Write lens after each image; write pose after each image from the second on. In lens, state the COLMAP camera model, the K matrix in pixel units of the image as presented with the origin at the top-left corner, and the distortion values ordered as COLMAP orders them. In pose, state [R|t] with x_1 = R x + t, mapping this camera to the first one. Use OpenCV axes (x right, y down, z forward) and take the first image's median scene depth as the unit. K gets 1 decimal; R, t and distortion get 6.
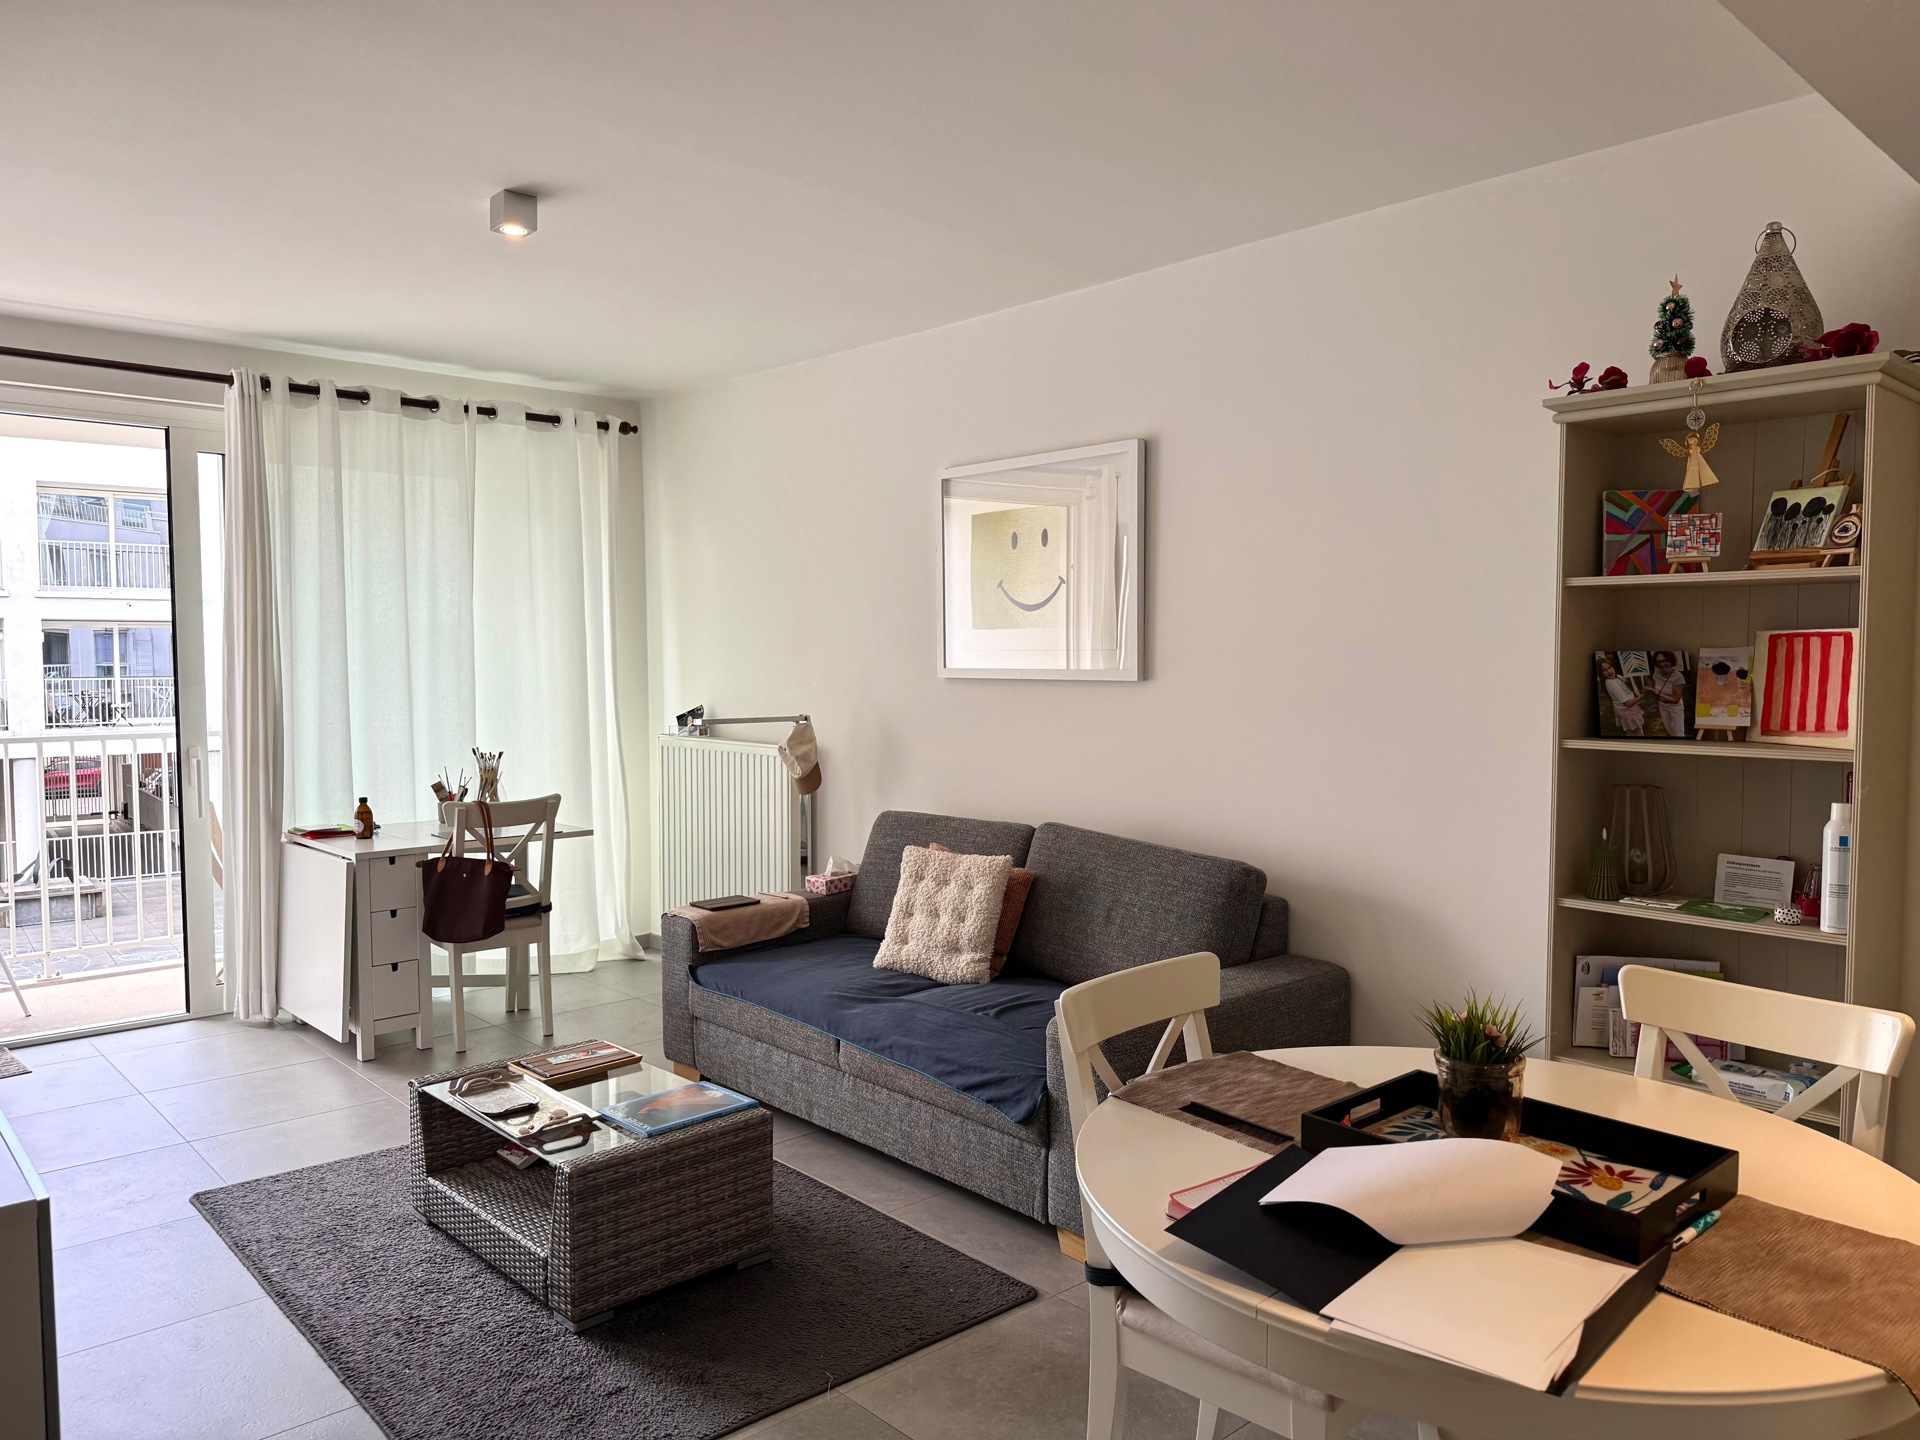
lens RADIAL K [[1370.5, 0, 969.8], [0, 1370.5, 716.9], [0, 0, 1]] dist [0.012834, -0.003168]
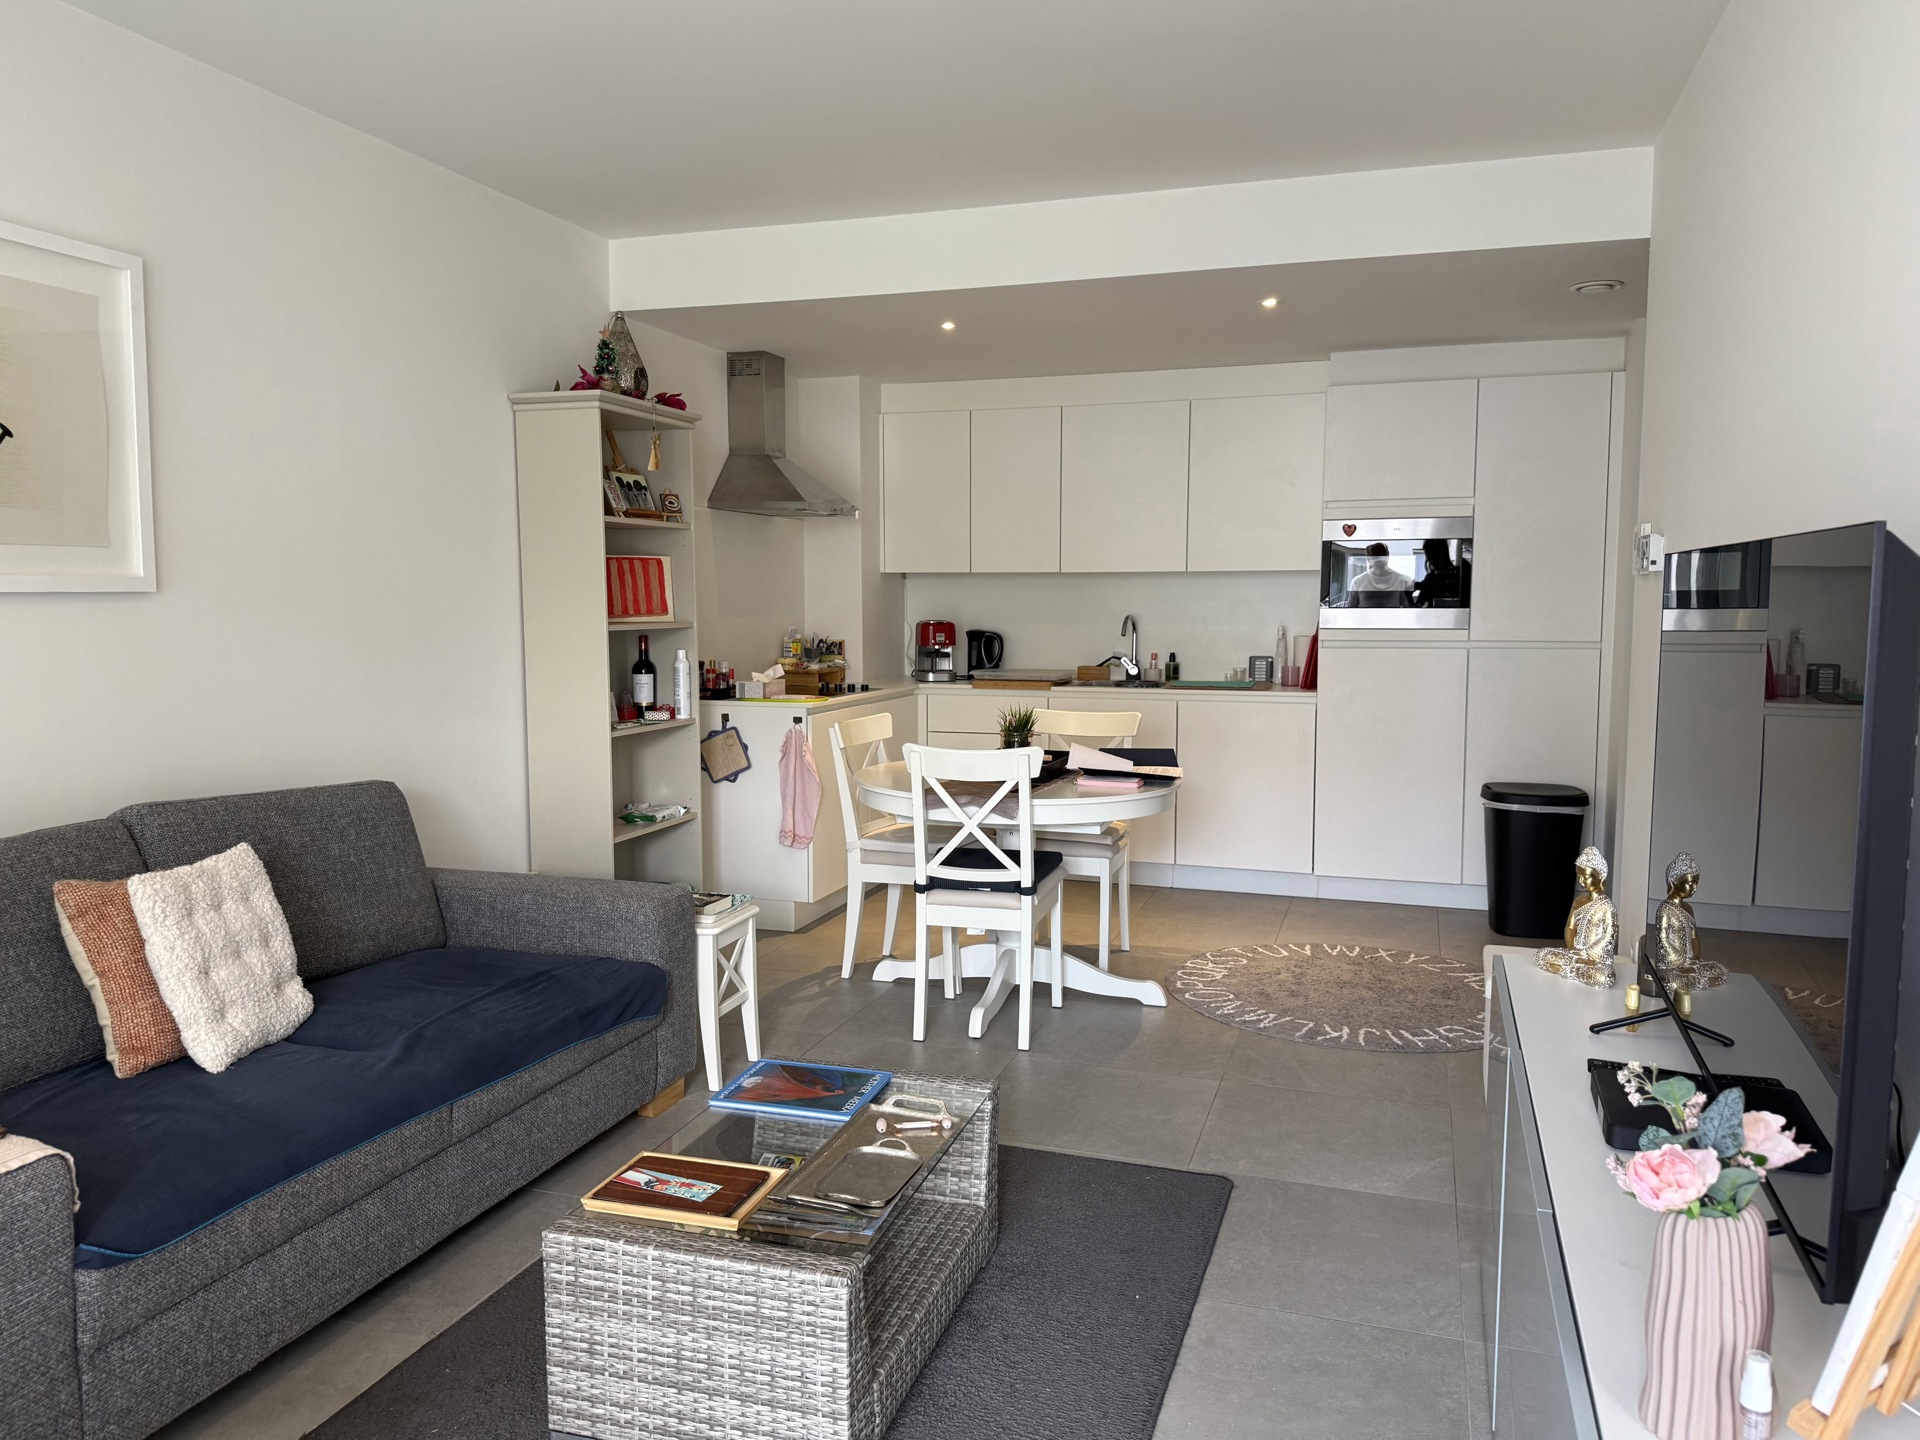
lens RADIAL K [[1370.5, 0, 956.4], [0, 1370.5, 728.5], [0, 0, 1]] dist [0.012834, -0.003168]
pose [[-0.494062, -0.085673, 0.865195, -1.111989], [0.042895, 0.991519, 0.122676, -0.041169], [-0.868368, 0.097722, -0.486198, 1.496549]]
